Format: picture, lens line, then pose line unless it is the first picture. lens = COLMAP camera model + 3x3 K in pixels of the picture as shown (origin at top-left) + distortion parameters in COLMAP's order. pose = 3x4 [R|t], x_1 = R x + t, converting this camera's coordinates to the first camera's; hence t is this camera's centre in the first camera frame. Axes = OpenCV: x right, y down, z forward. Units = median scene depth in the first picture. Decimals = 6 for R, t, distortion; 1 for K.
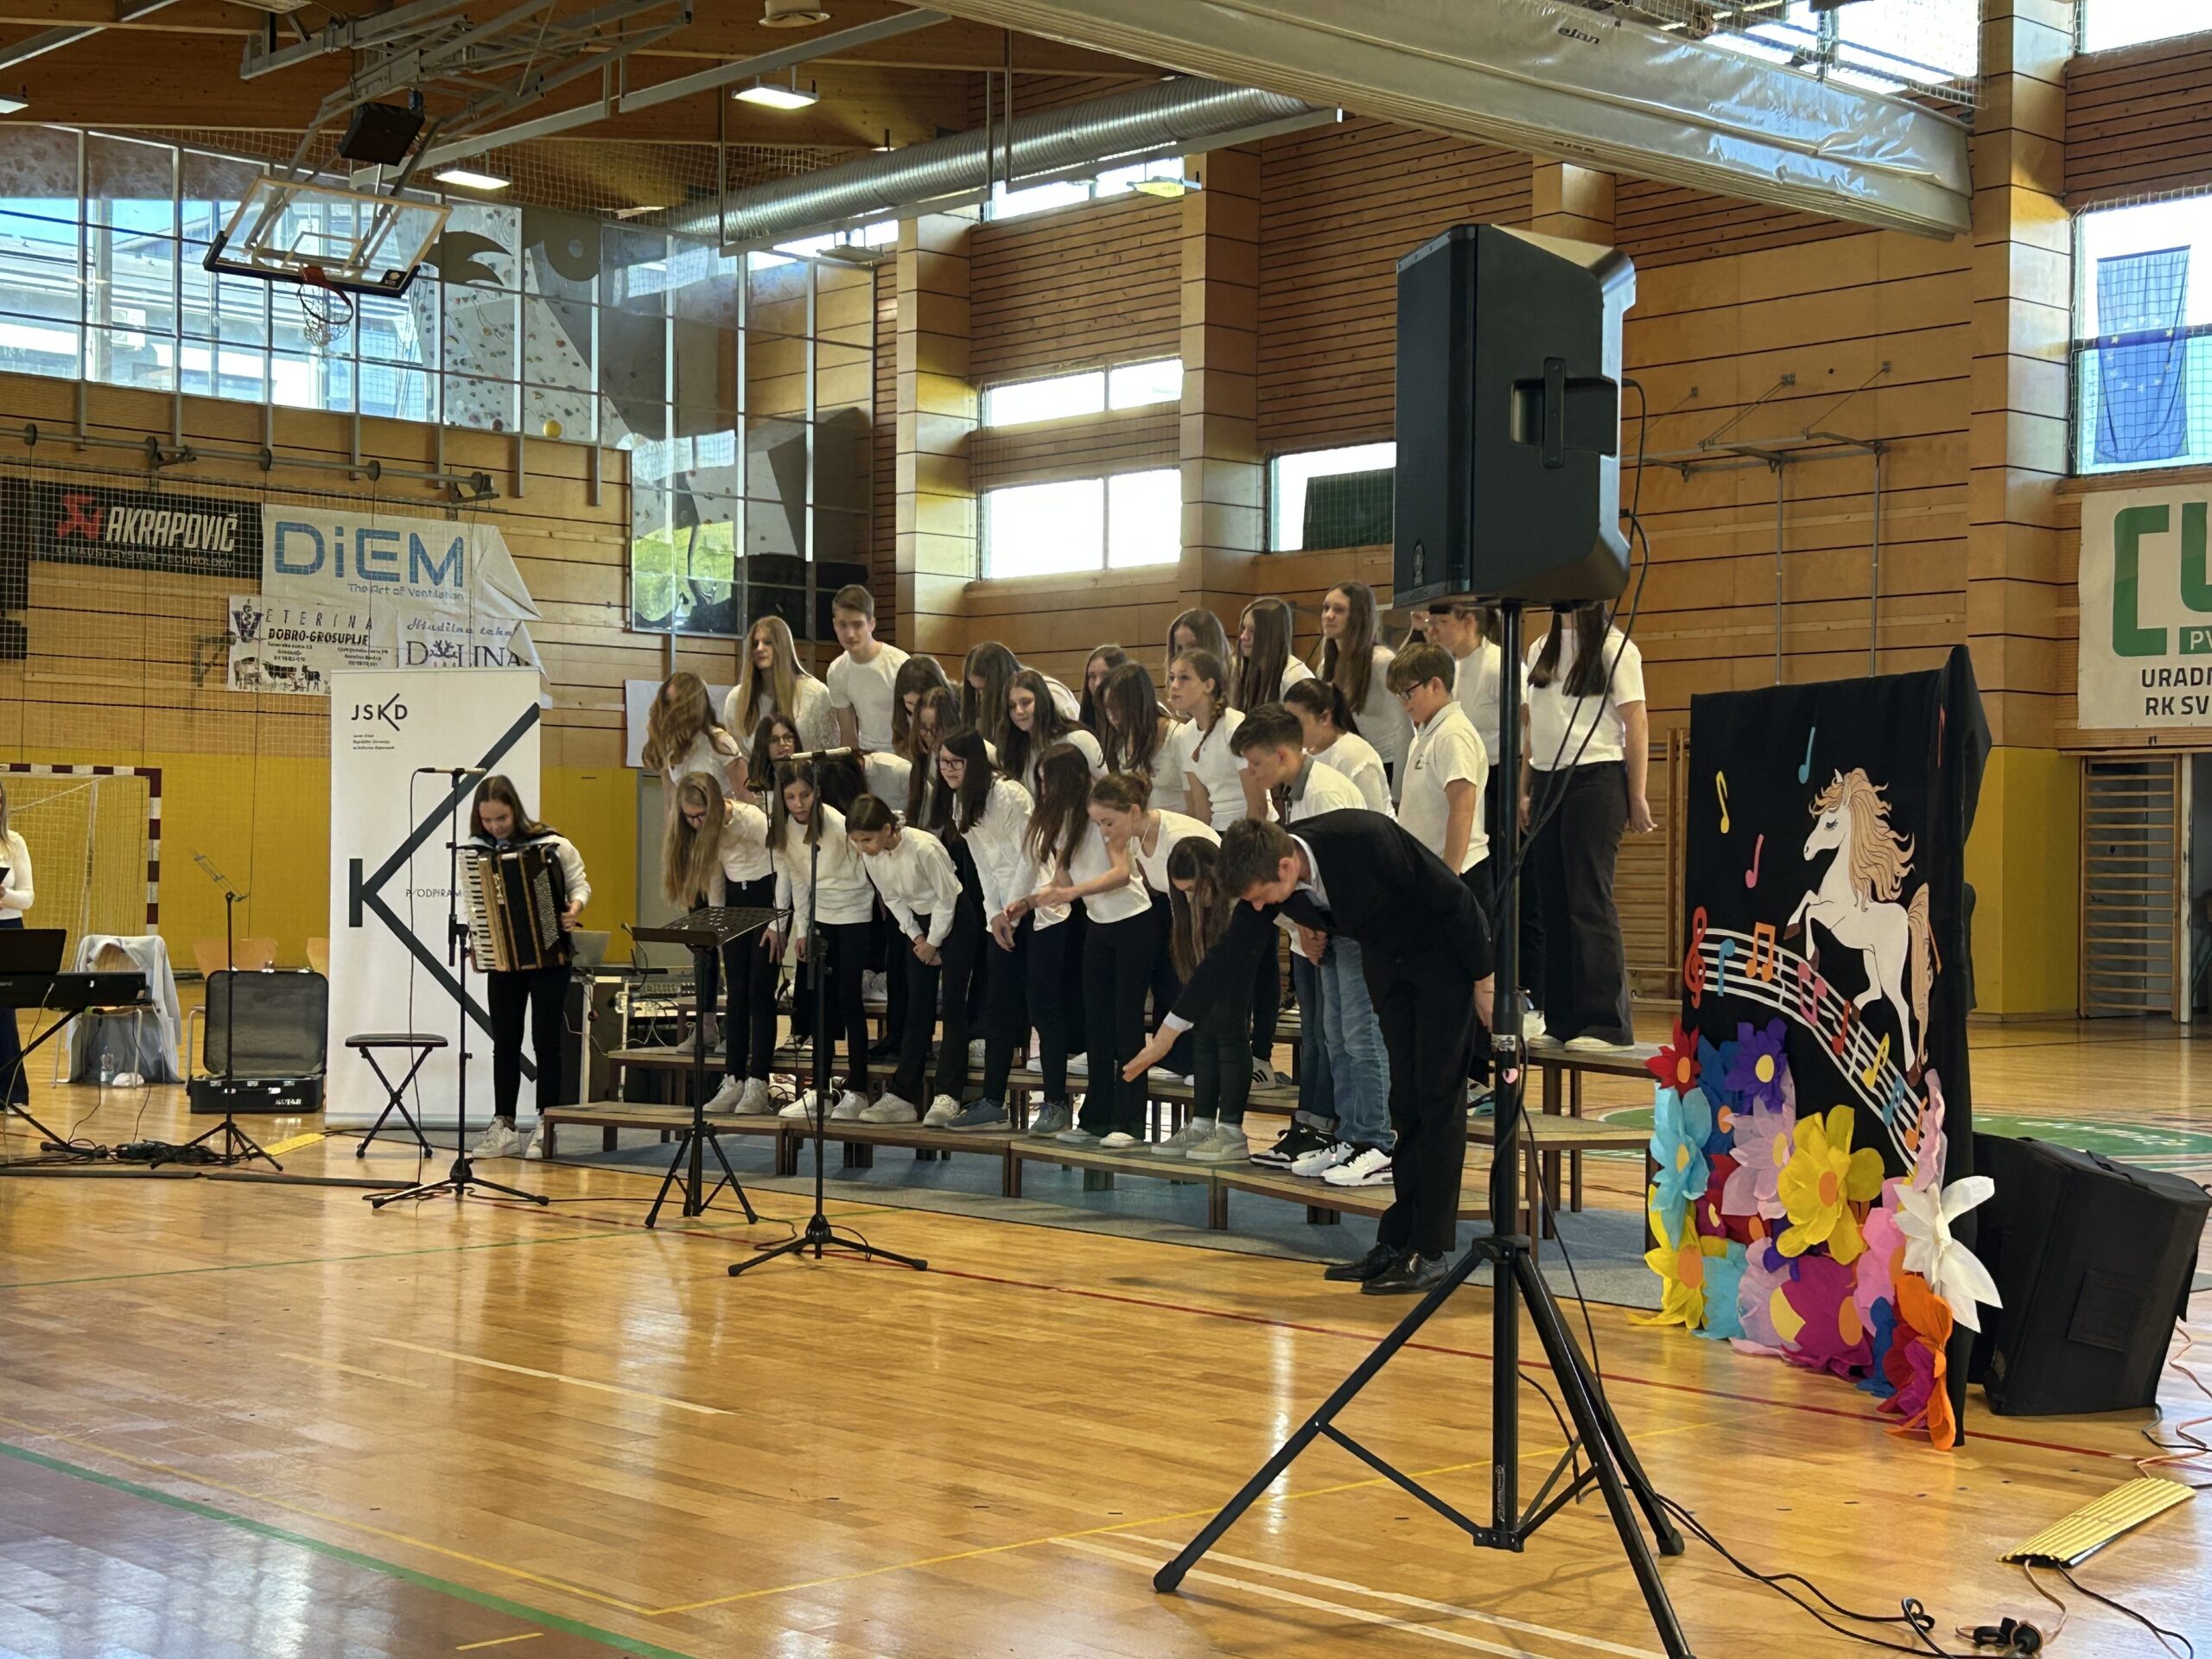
lens RADIAL K [[3243.5, 0, 1098.1], [0, 3243.5, 837.6], [0, 0, 1]] dist [0.198444, -0.662067]
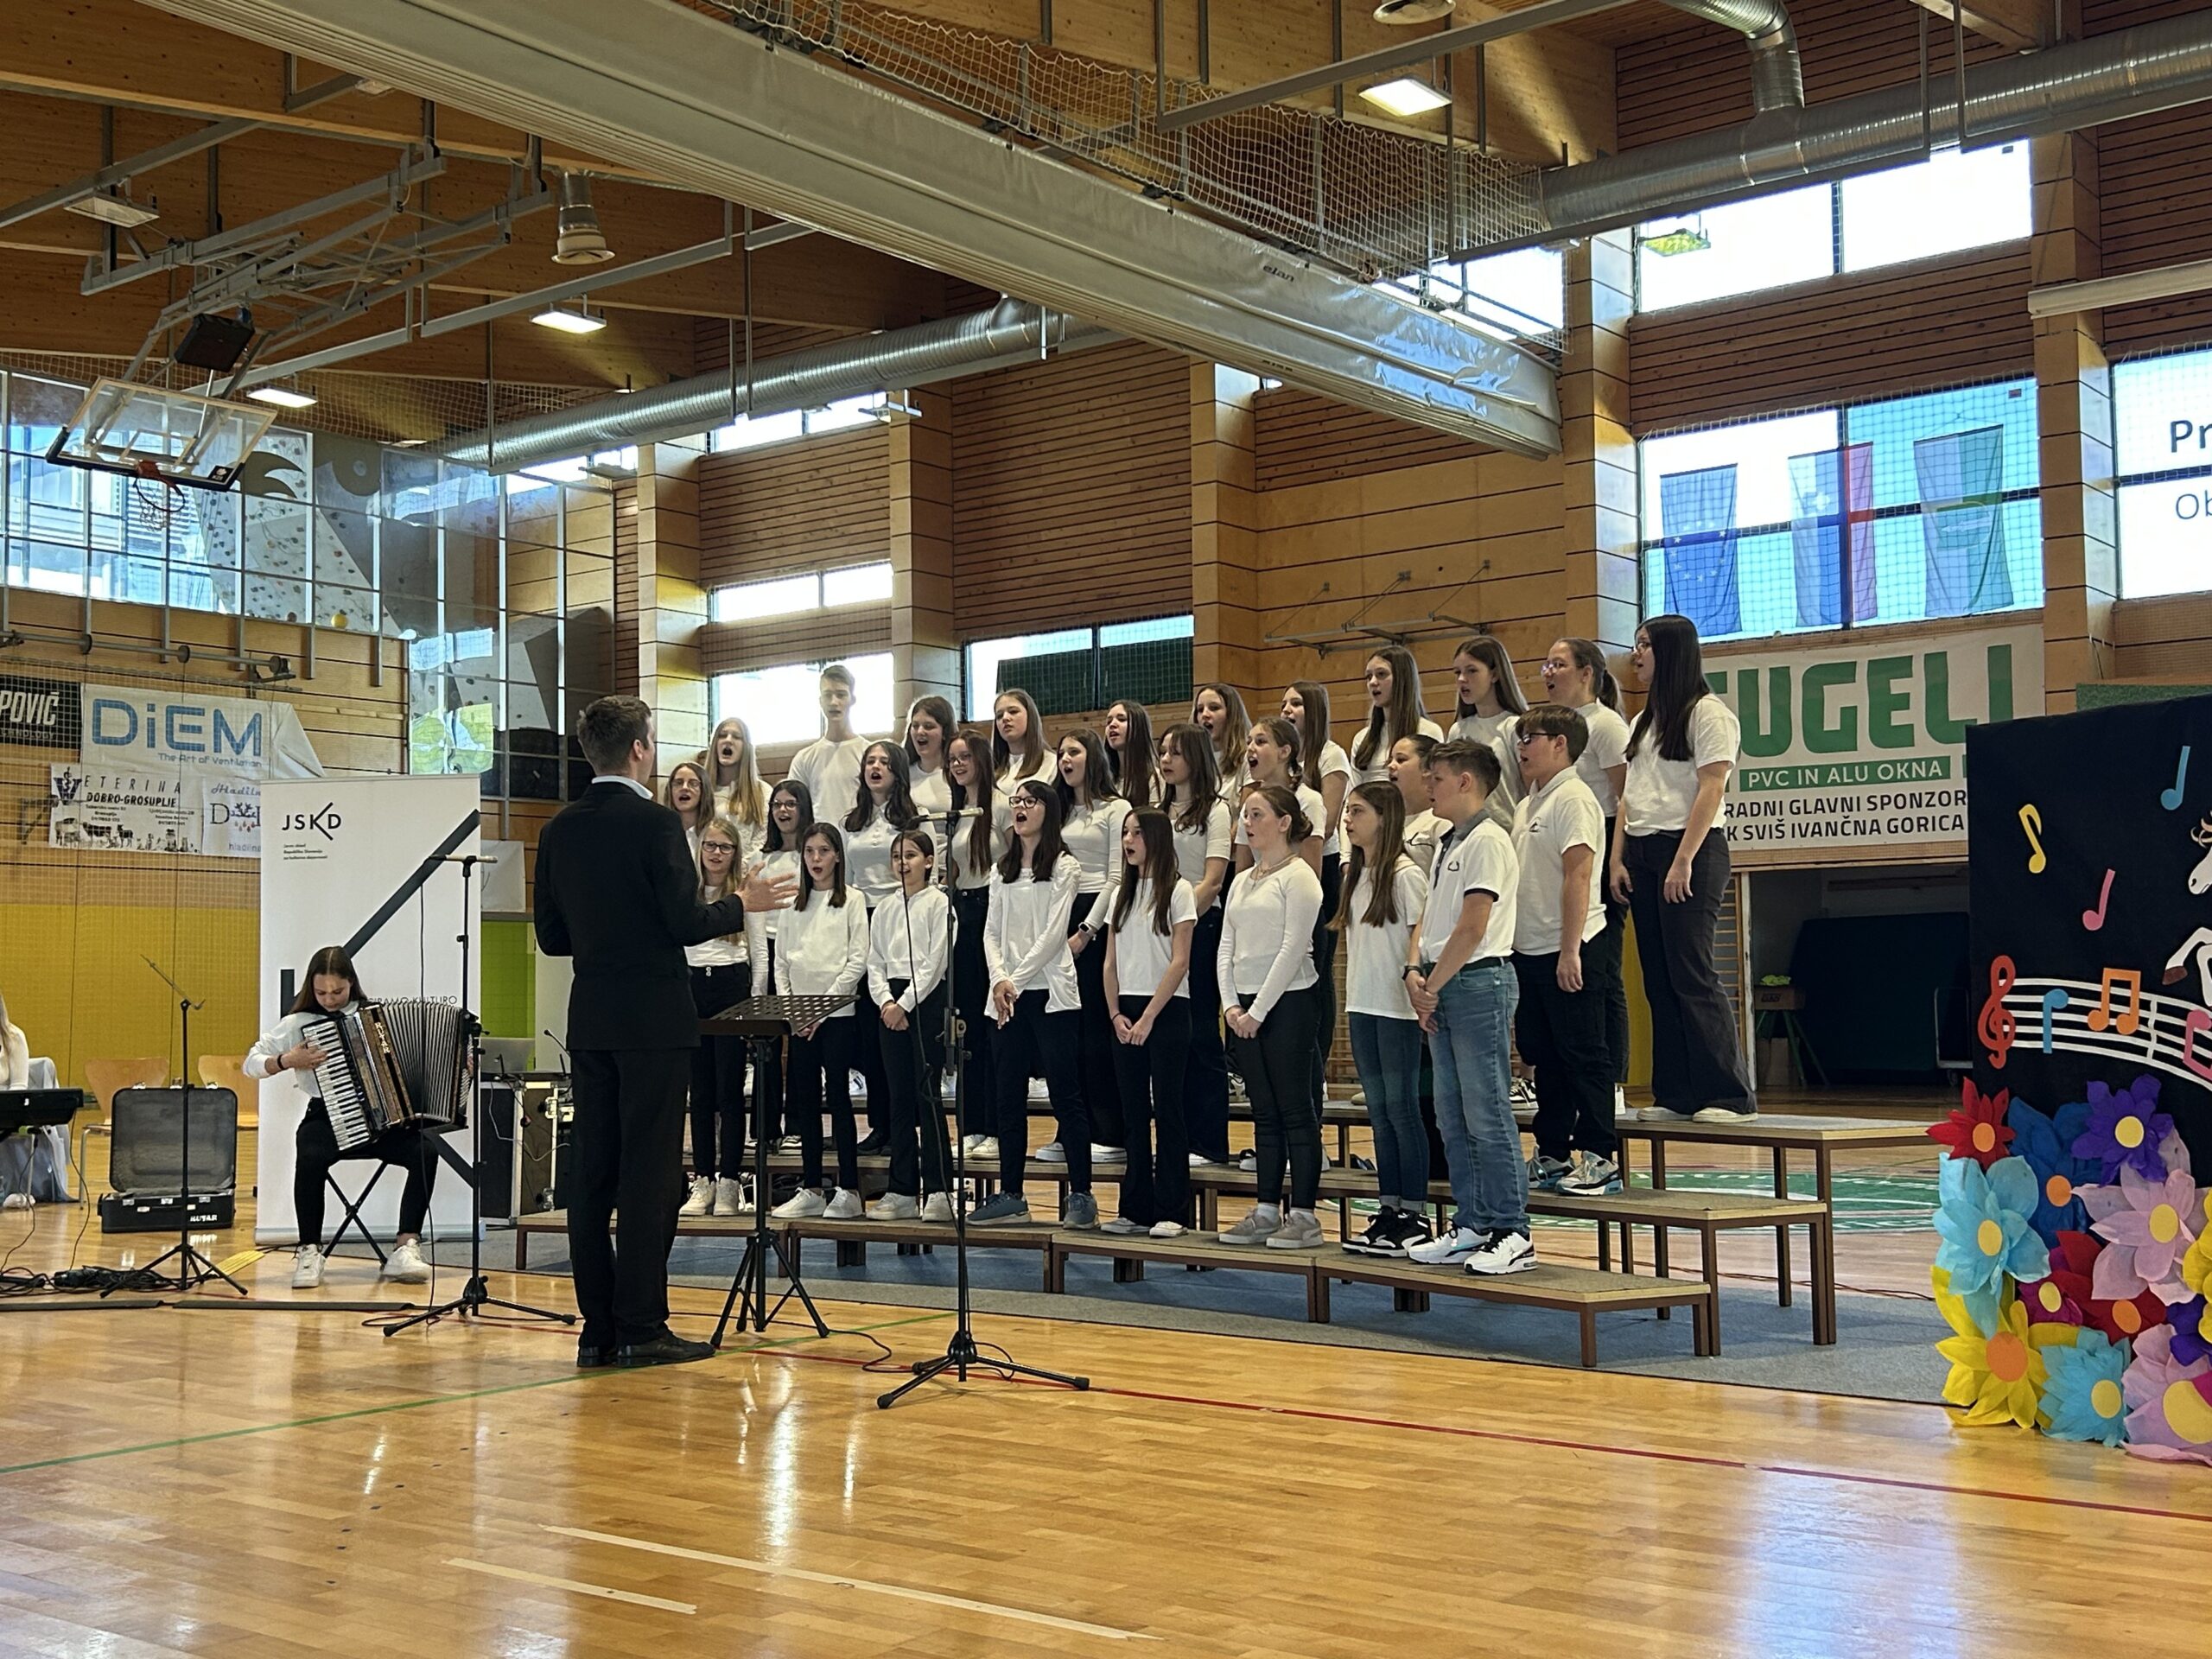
lens RADIAL K [[2475.7, 0, 1102.2], [0, 2475.7, 836.1], [0, 0, 1]] dist [0.139665, -0.352867]
pose [[0.987232, -0.011753, 0.158853, -0.052253], [0.020610, 0.998316, -0.054223, 0.006256], [-0.157948, 0.056804, 0.985812, 0.106715]]
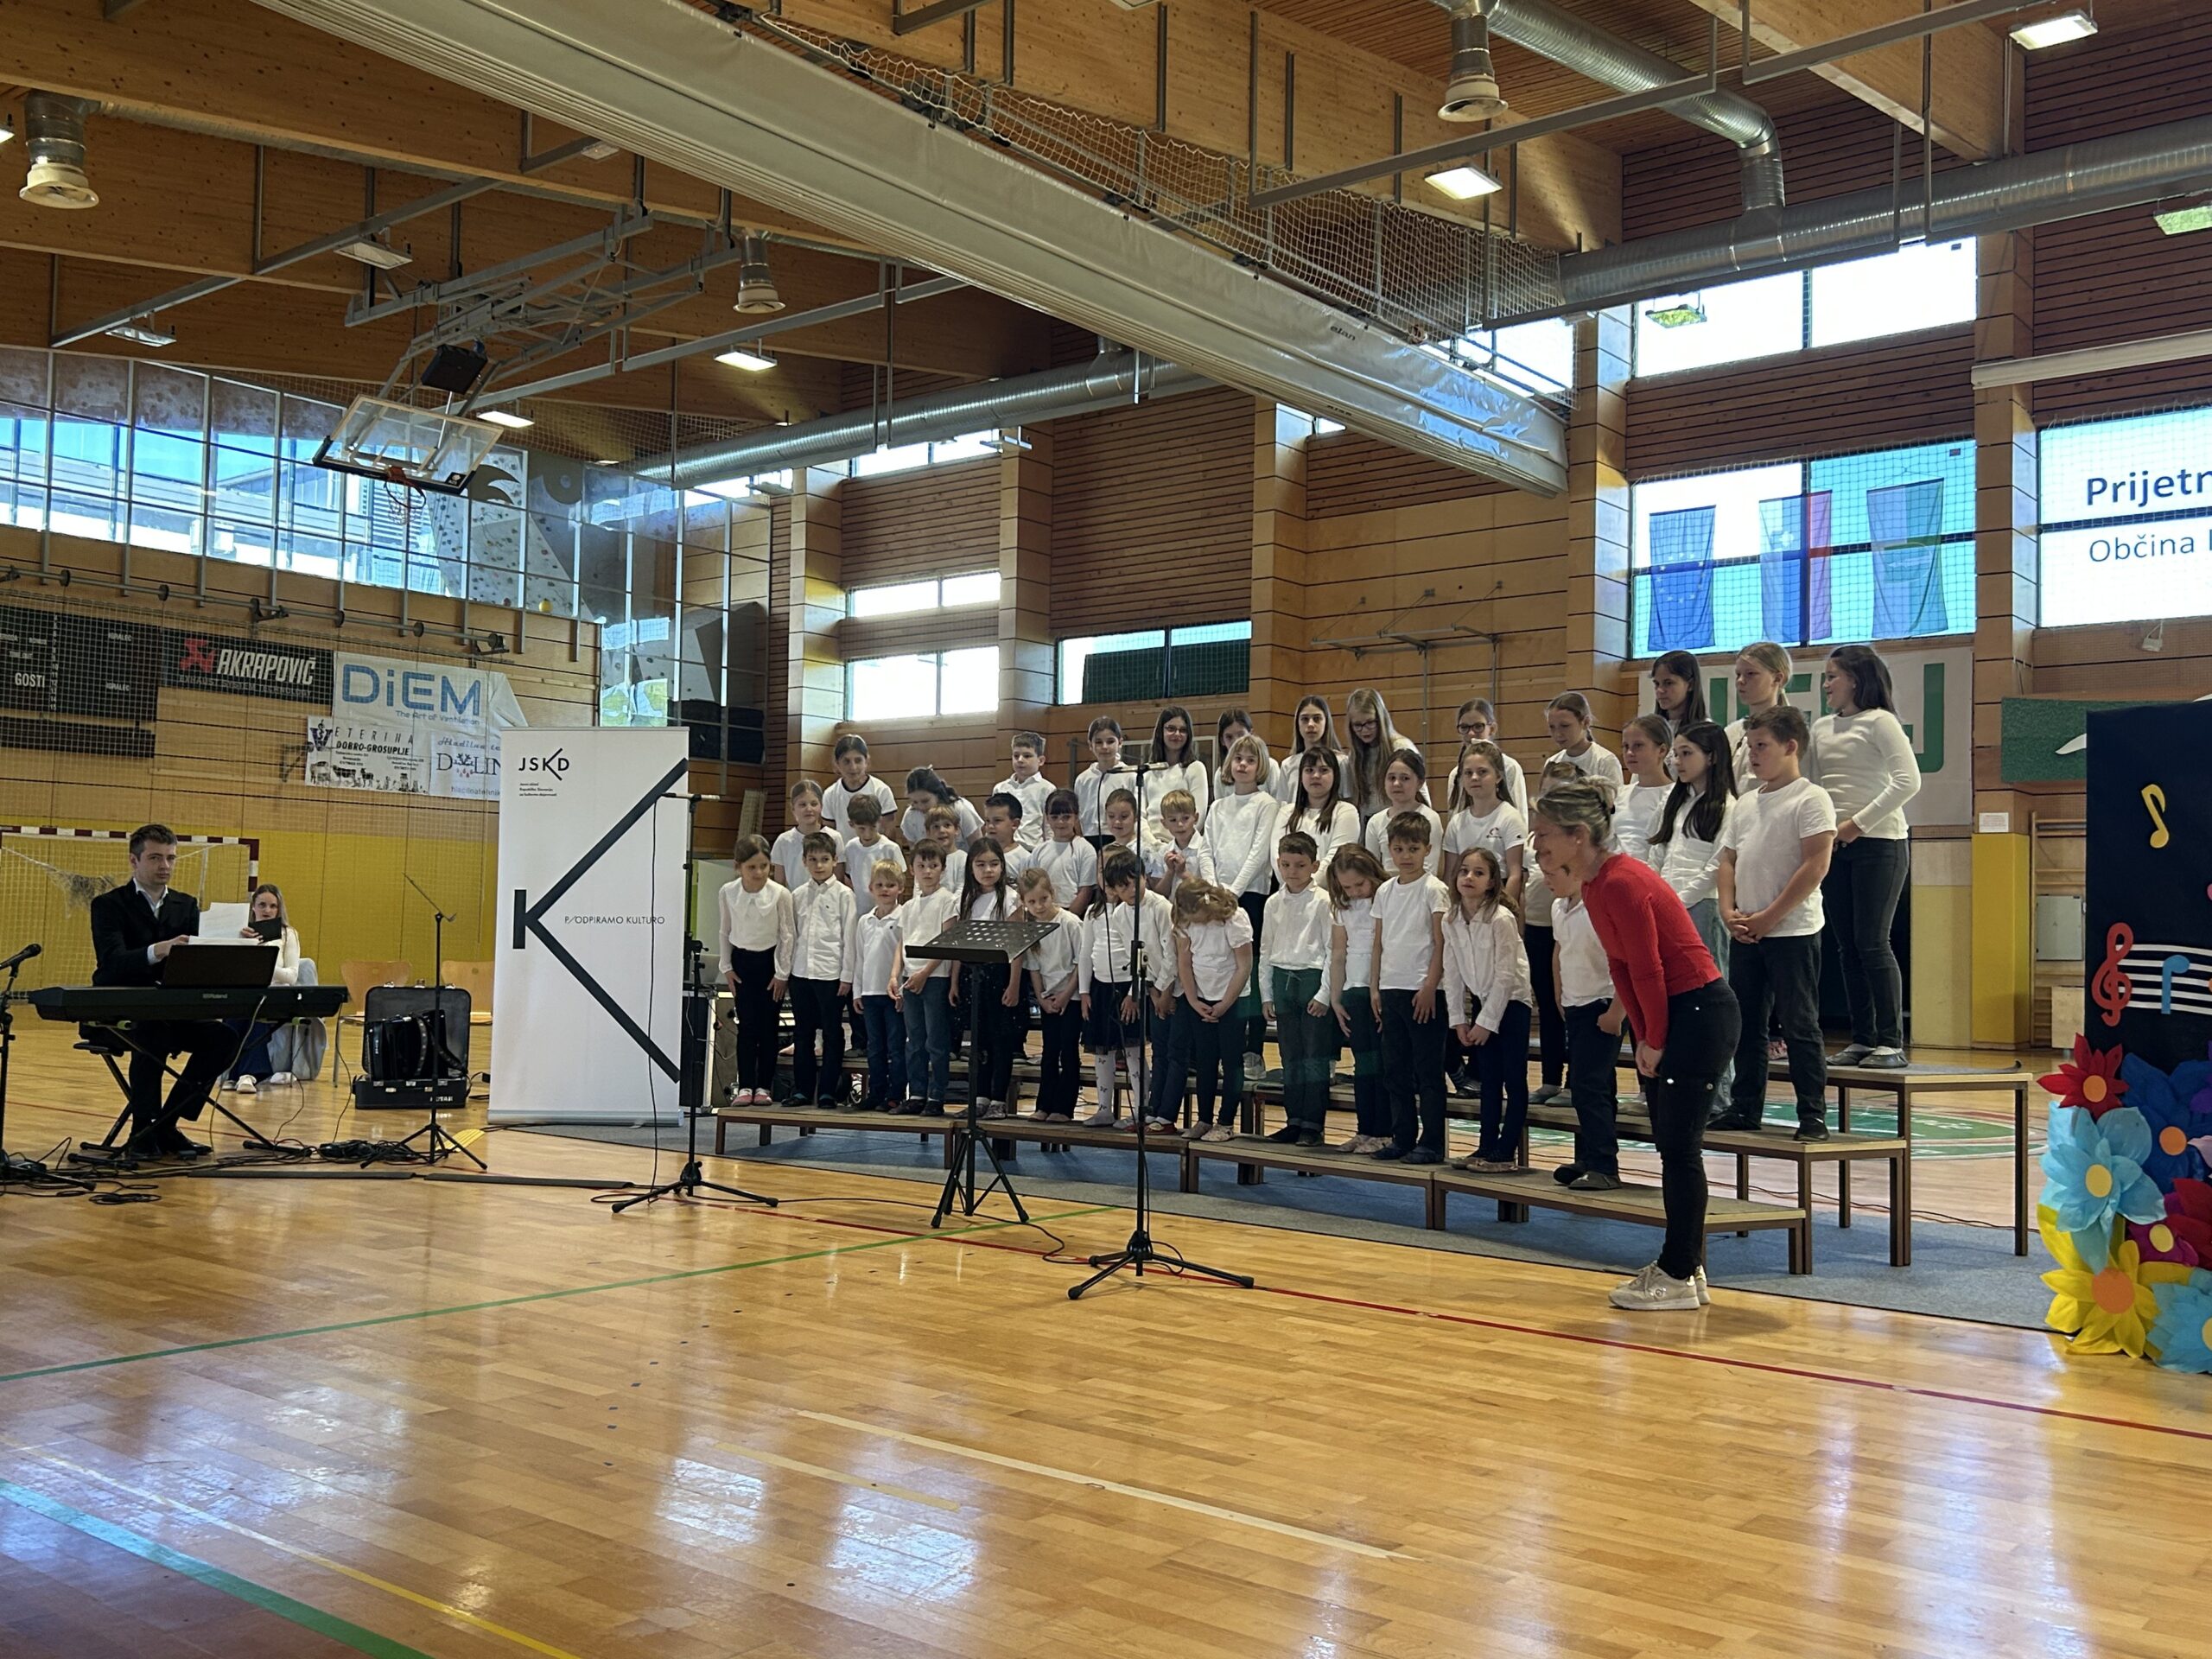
lens RADIAL K [[2001.4, 0, 1110.3], [0, 2001.4, 831.4], [0, 0, 1]] dist [0.111486, -0.231702]
pose [[0.989419, 0.015870, 0.144218, -0.062593], [-0.010061, 0.999112, -0.040921, 0.006585], [-0.144740, 0.039037, 0.988699, 0.132536]]
